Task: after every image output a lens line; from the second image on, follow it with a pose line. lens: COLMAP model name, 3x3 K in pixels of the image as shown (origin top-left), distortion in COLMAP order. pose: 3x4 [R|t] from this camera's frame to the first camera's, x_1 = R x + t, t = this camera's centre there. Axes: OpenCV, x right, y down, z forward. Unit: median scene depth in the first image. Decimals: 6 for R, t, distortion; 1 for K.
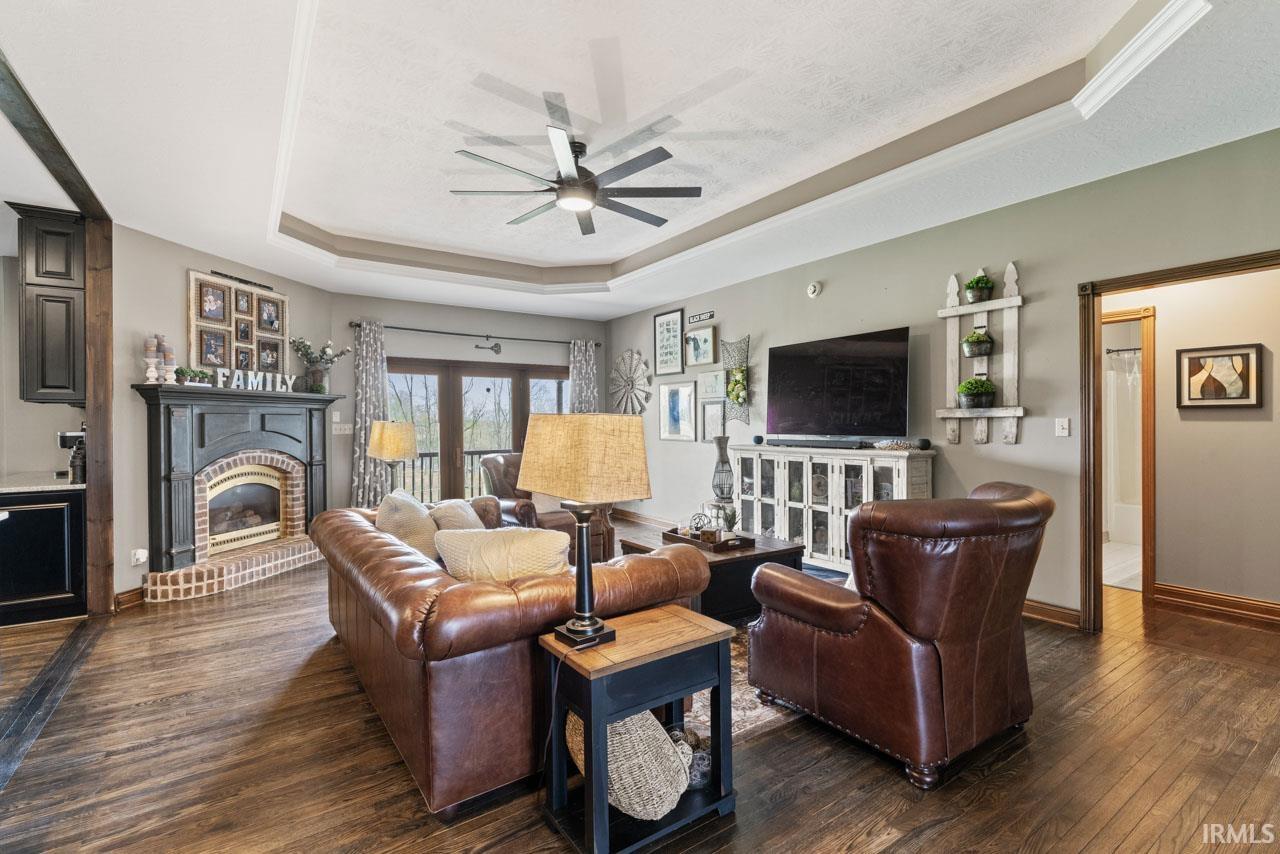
lens RADIAL K [[584.3, 0, 638.3], [0, 584.3, 422.6], [0, 0, 1]] dist [-0.004992, -0.000553]
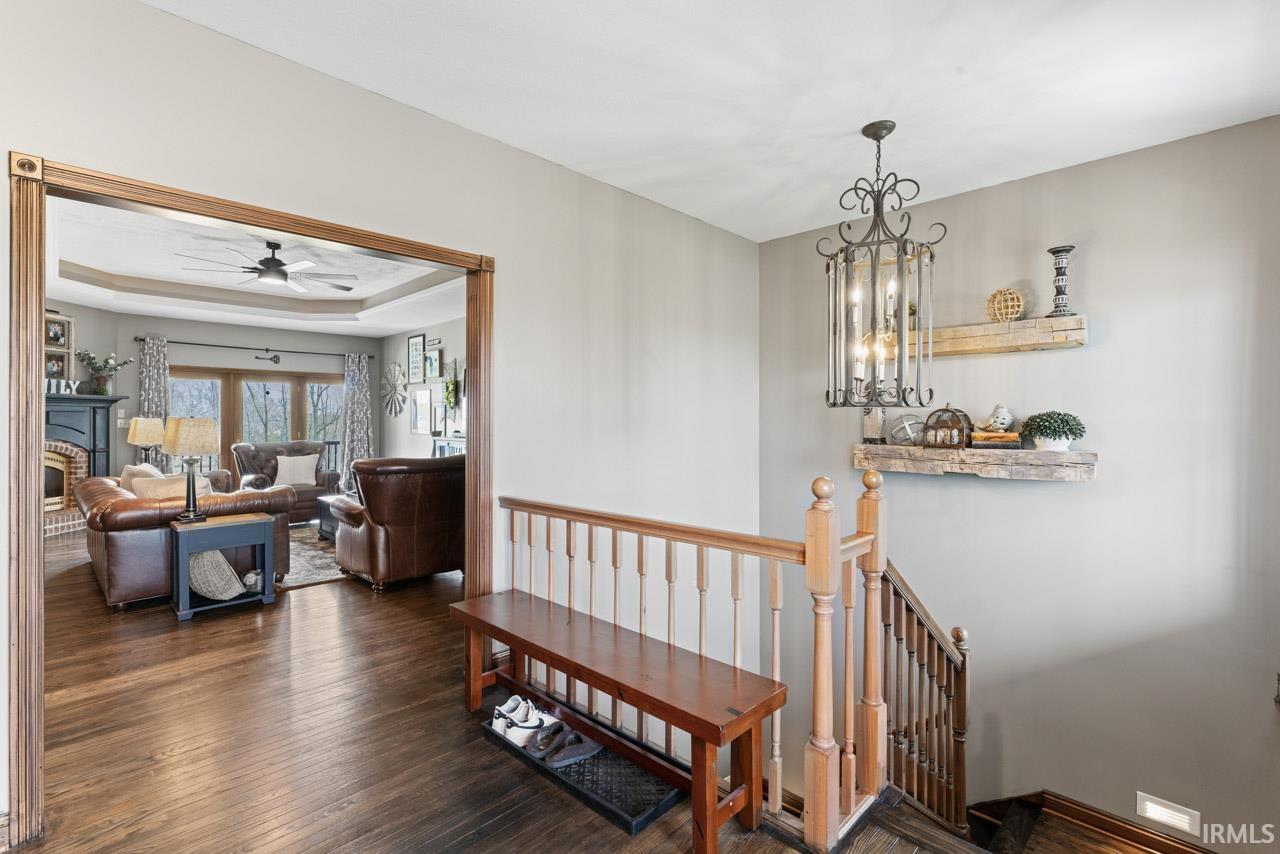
lens RADIAL K [[584.3, 0, 638.3], [0, 584.3, 418.0], [0, 0, 1]] dist [-0.004992, -0.000553]
pose [[0.982392, 0.009396, 0.186598, 0.353404], [-0.008986, 0.999955, -0.003042, -0.006824], [-0.186618, 0.001312, 0.982432, -0.446241]]
